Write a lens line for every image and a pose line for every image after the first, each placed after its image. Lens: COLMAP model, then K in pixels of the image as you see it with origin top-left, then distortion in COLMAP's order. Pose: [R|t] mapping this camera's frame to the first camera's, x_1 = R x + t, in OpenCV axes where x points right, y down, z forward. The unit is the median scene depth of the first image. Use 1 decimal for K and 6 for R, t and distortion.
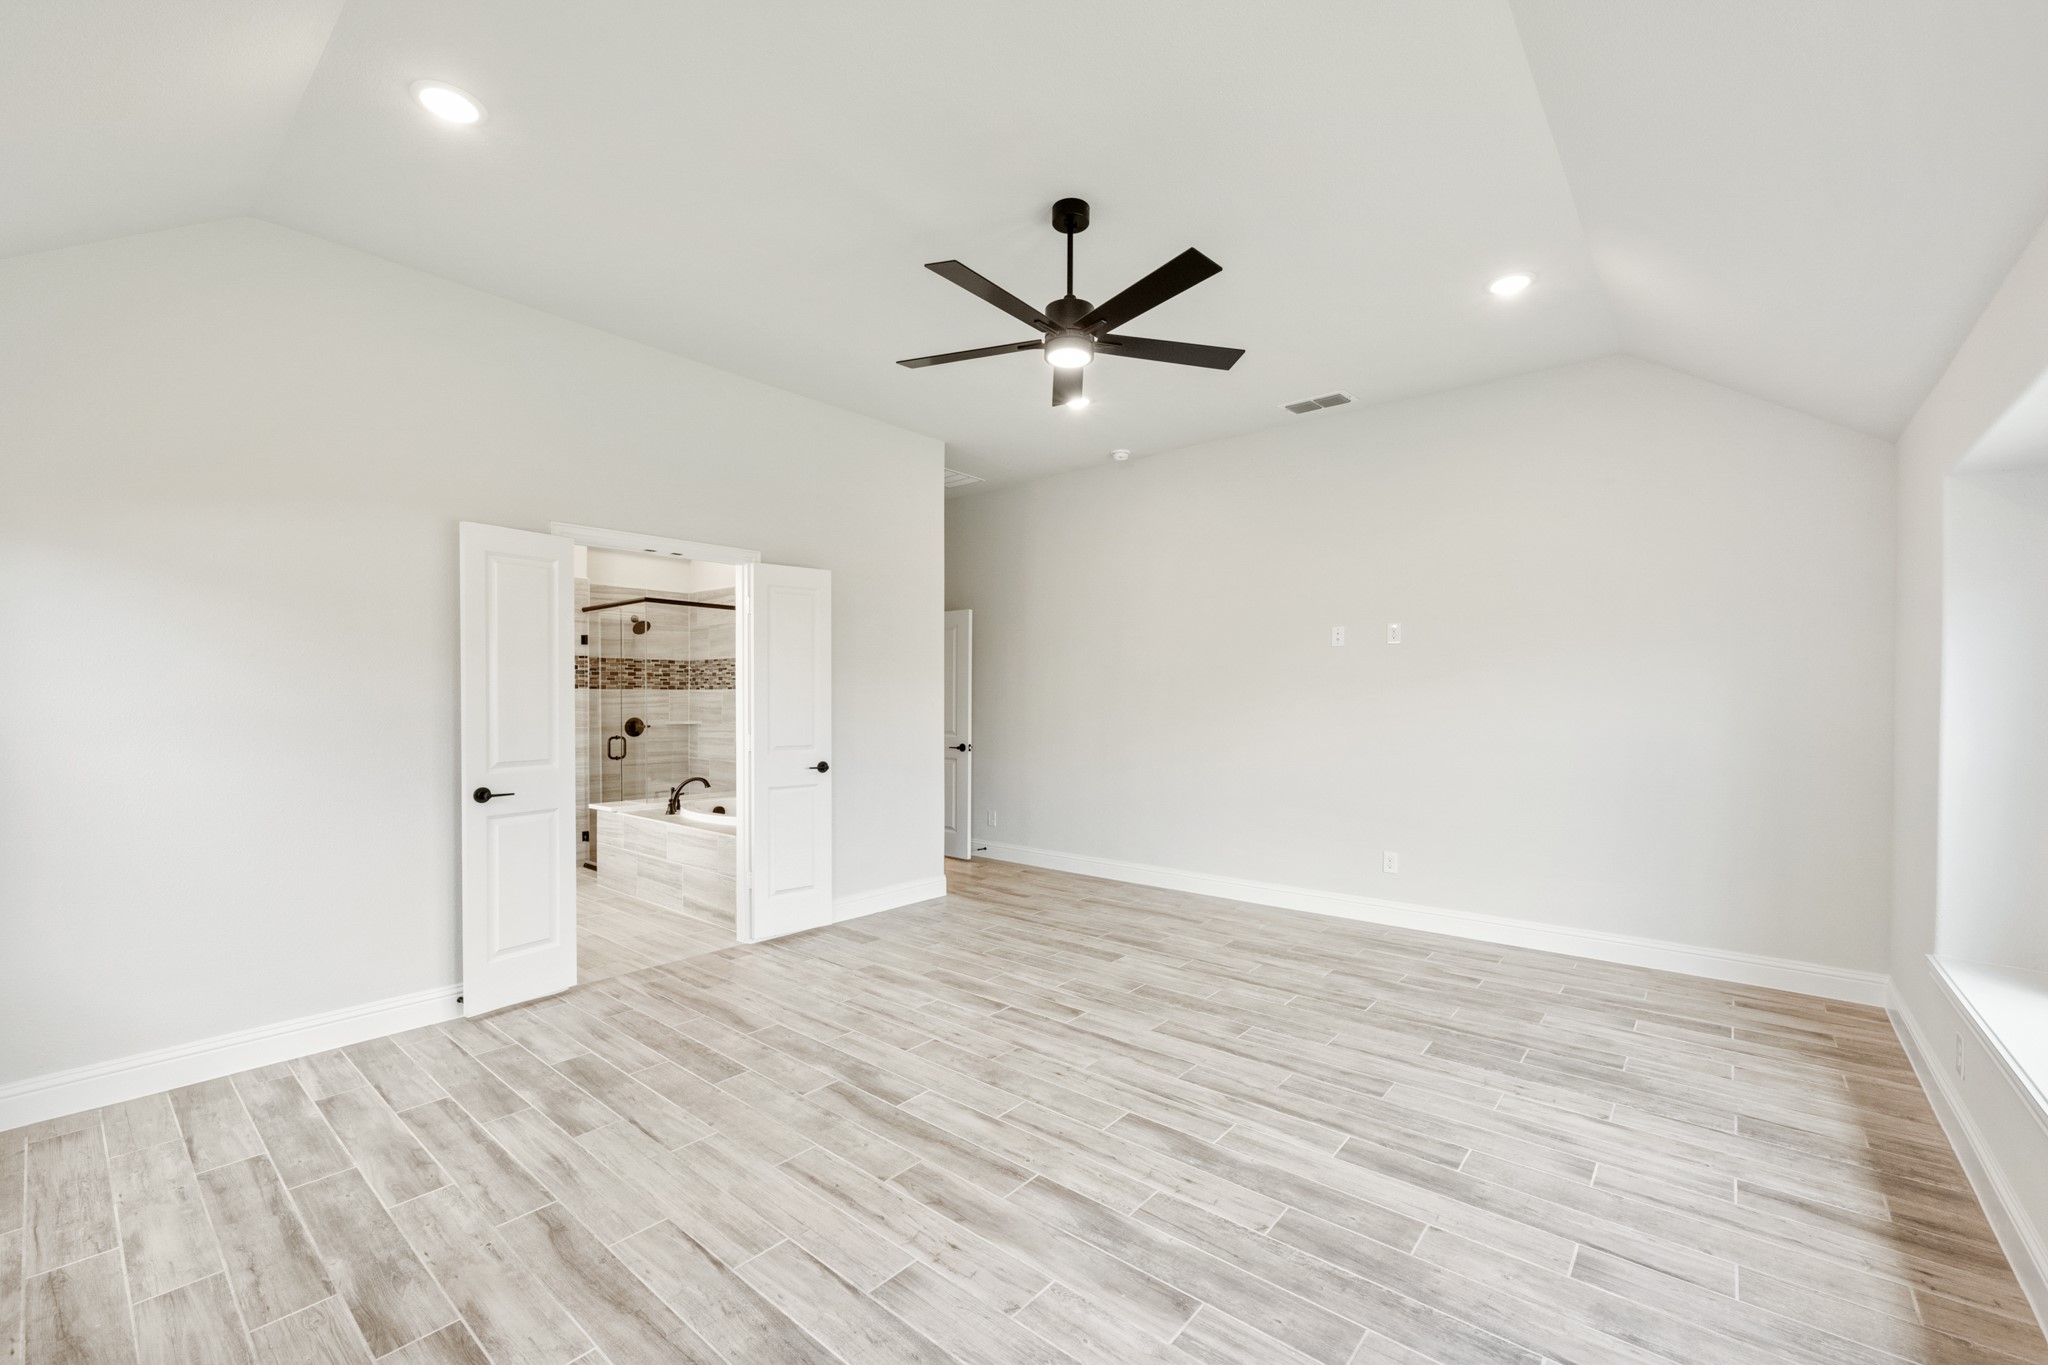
lens RADIAL K [[840.3, 0, 1026.0], [0, 840.3, 693.9], [0, 0, 1]] dist [-0.006072, 0.002864]
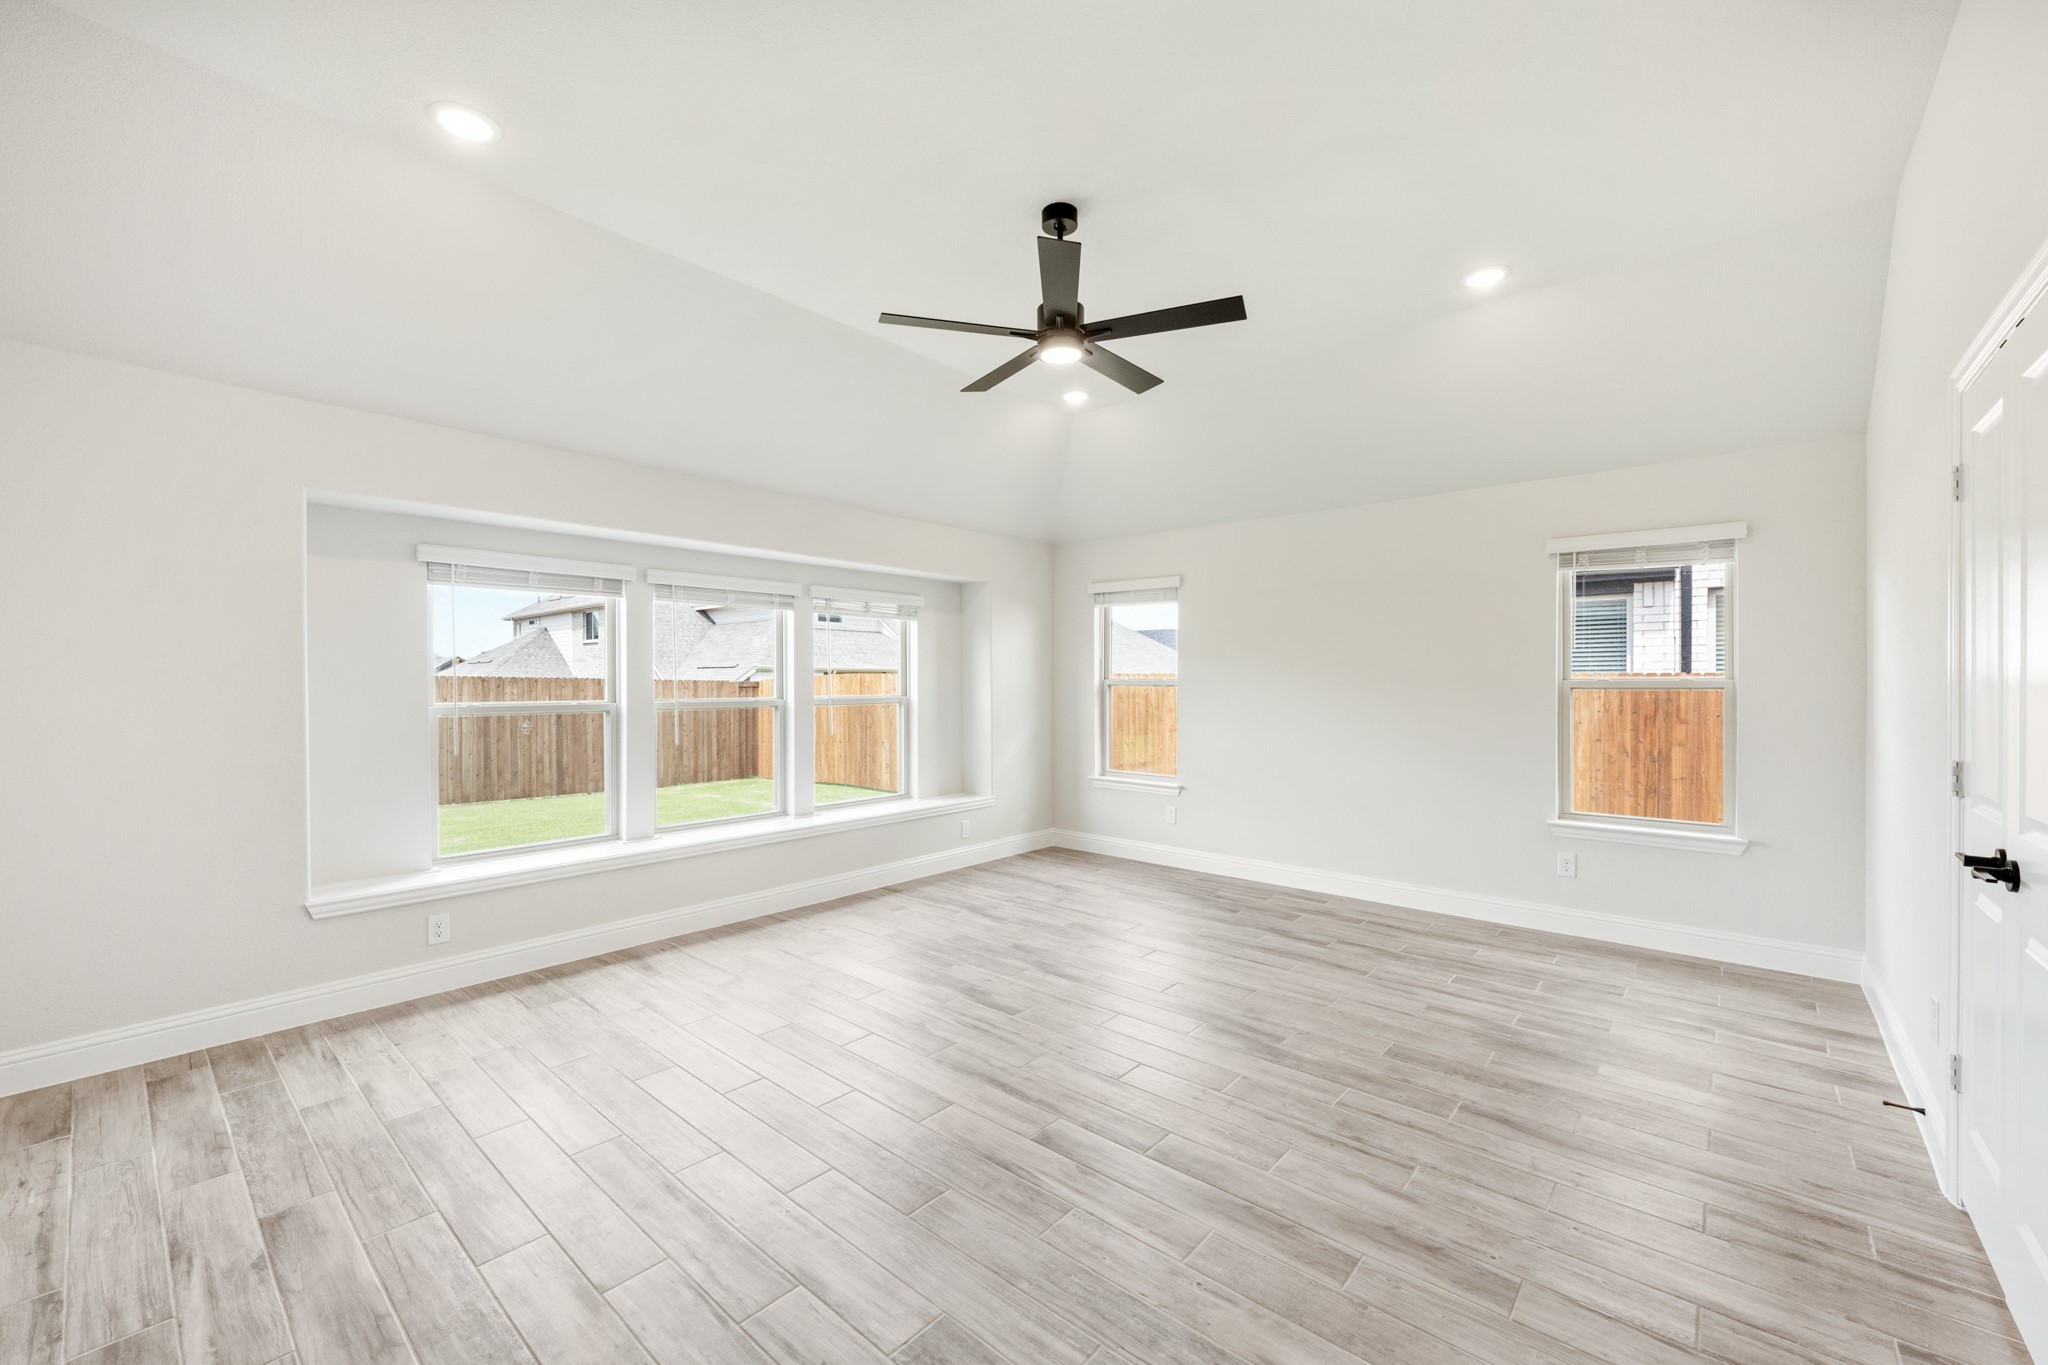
lens RADIAL K [[840.3, 0, 1021.9], [0, 840.3, 683.2], [0, 0, 1]] dist [-0.006072, 0.002864]
pose [[-0.999832, -0.000362, 0.018317, 0.090602], [-0.000390, 0.999999, -0.001537, 0.011838], [-0.018316, -0.001544, -0.999831, 2.321698]]
